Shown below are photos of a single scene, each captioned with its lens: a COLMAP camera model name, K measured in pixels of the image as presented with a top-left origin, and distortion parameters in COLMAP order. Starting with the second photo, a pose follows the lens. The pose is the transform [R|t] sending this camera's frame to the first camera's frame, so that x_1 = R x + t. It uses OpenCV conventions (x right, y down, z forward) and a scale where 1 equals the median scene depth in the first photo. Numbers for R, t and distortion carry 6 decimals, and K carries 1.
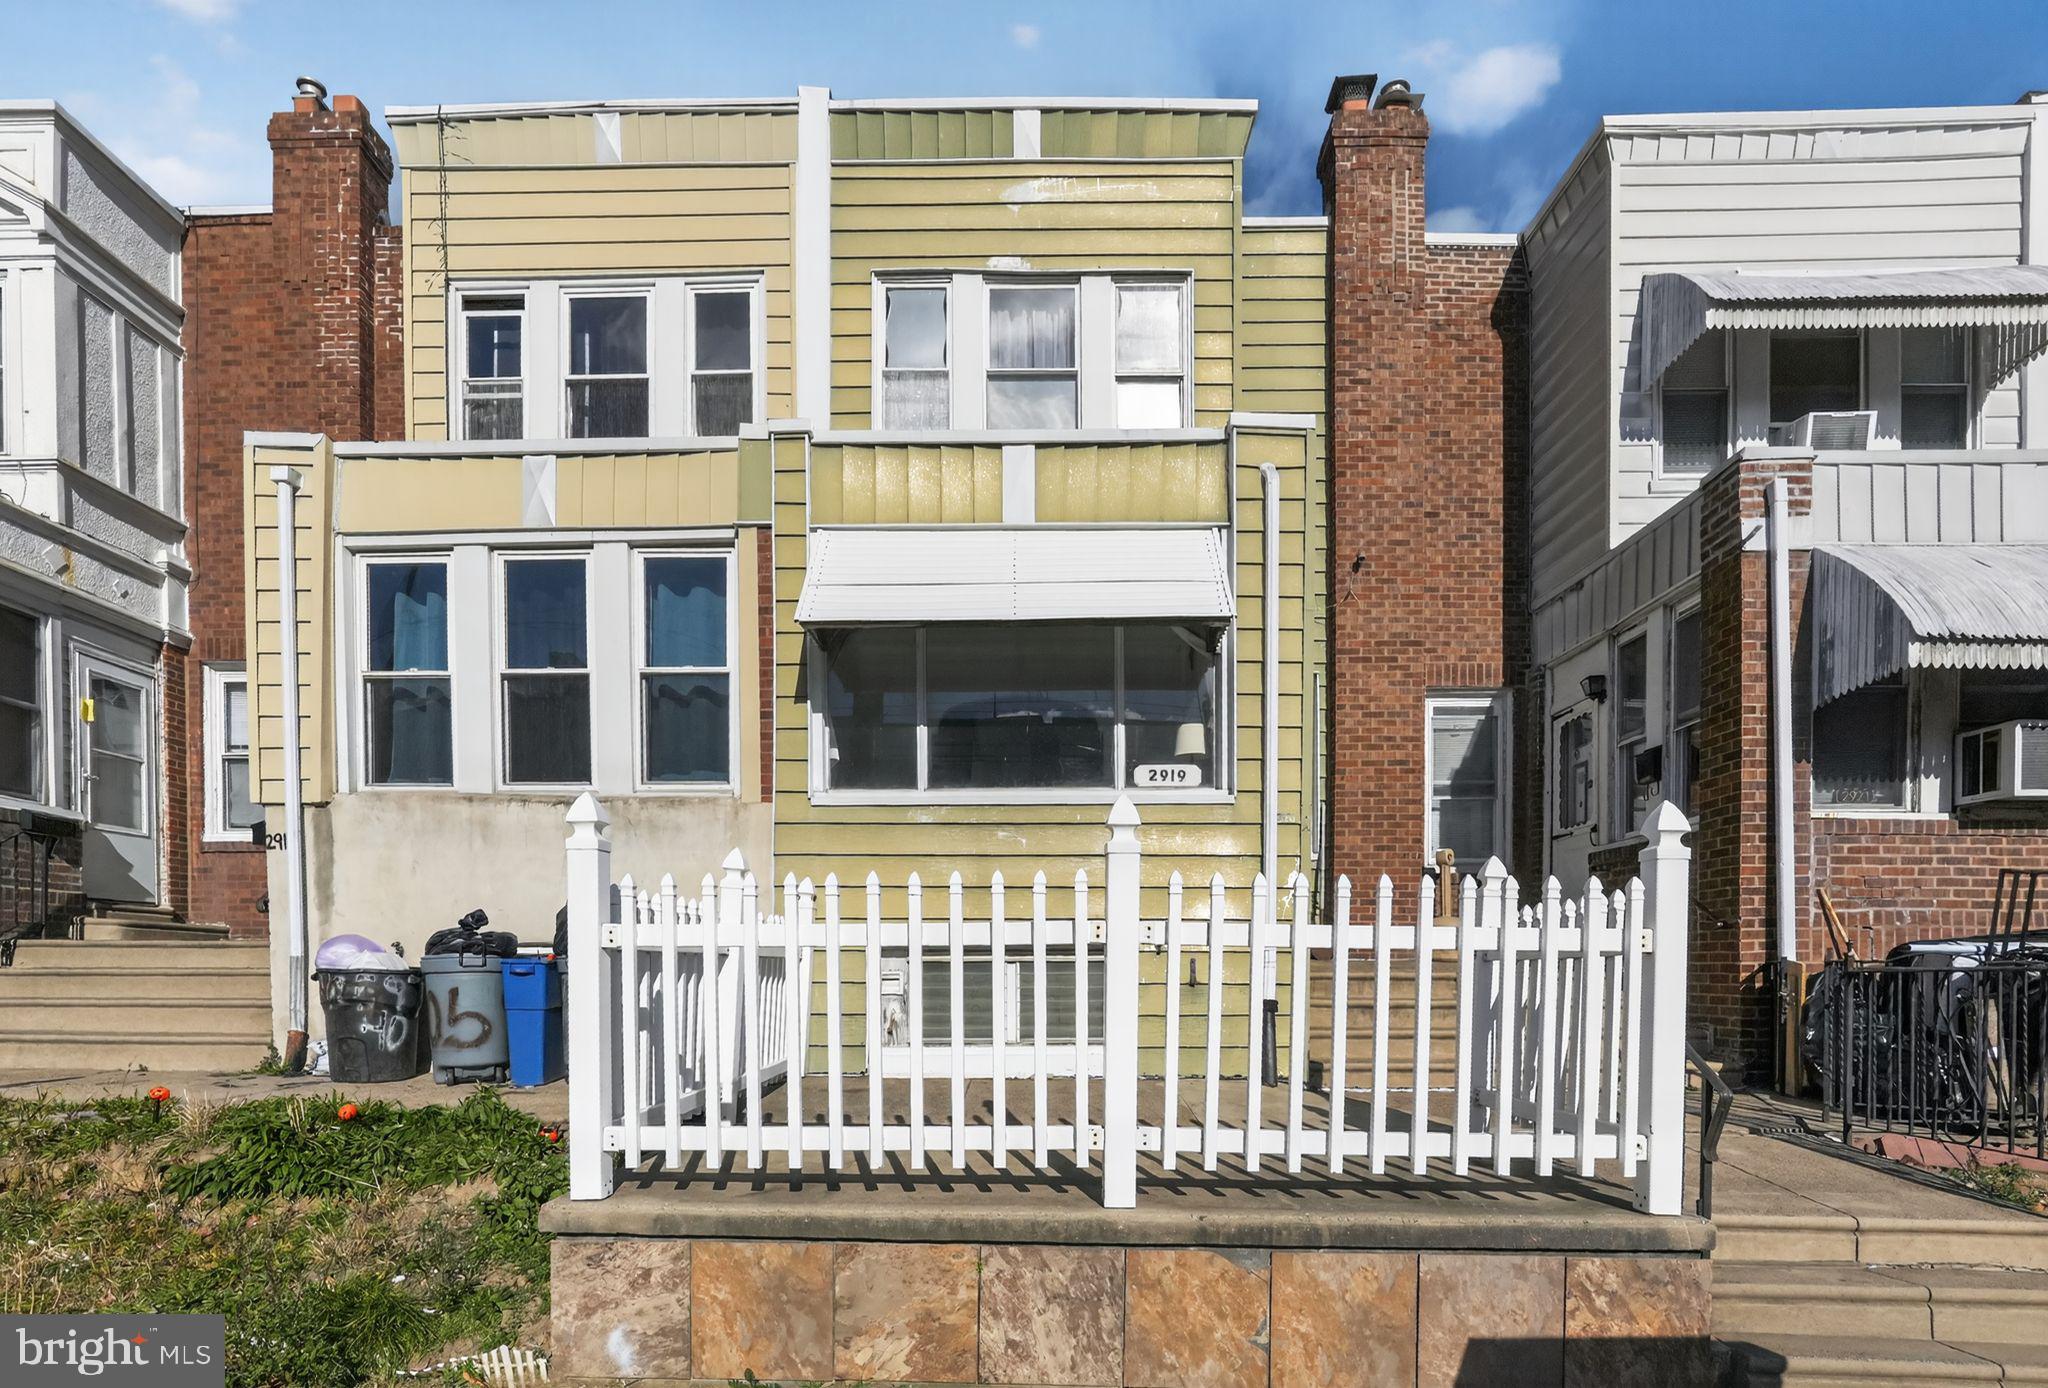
lens RADIAL K [[1018.1, 0, 1021.9], [0, 1018.1, 984.0], [0, 0, 1]] dist [-0.003740, 0.000549]
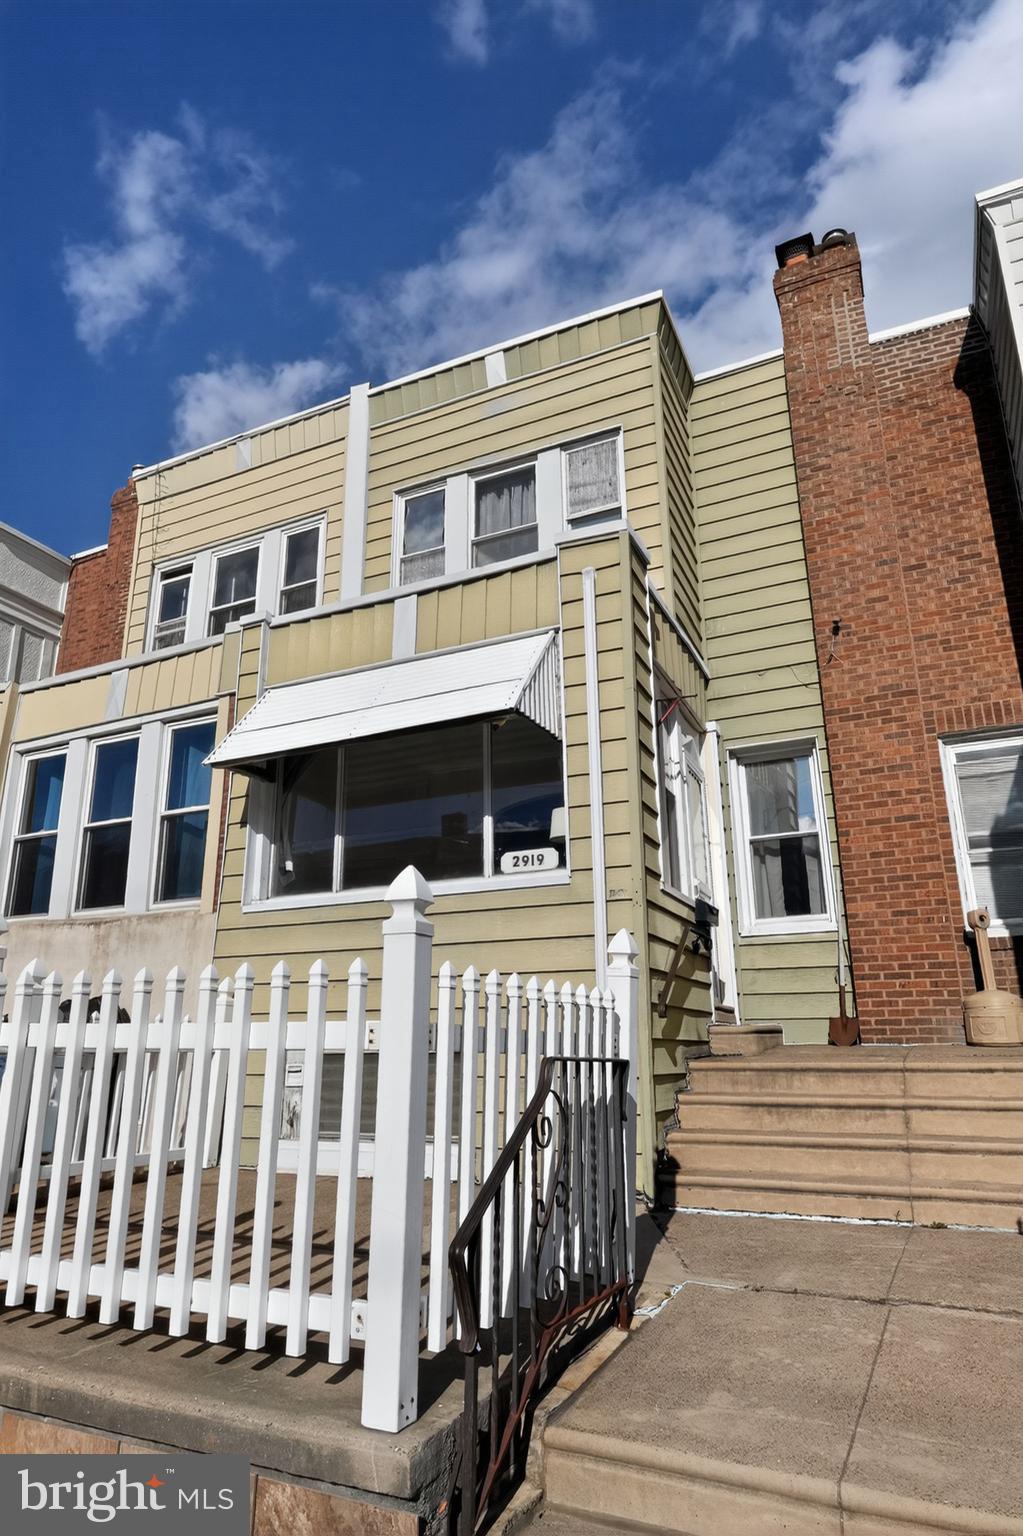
lens RADIAL K [[935.5, 0, 511.5], [0, 935.5, 768.0], [0, 0, 1]] dist [0.001935, -0.000529]
pose [[0.913049, -0.125509, -0.388057, 0.378407], [0.001629, 0.952587, -0.304263, -0.006818], [0.407846, 0.277175, 0.869963, 0.118826]]
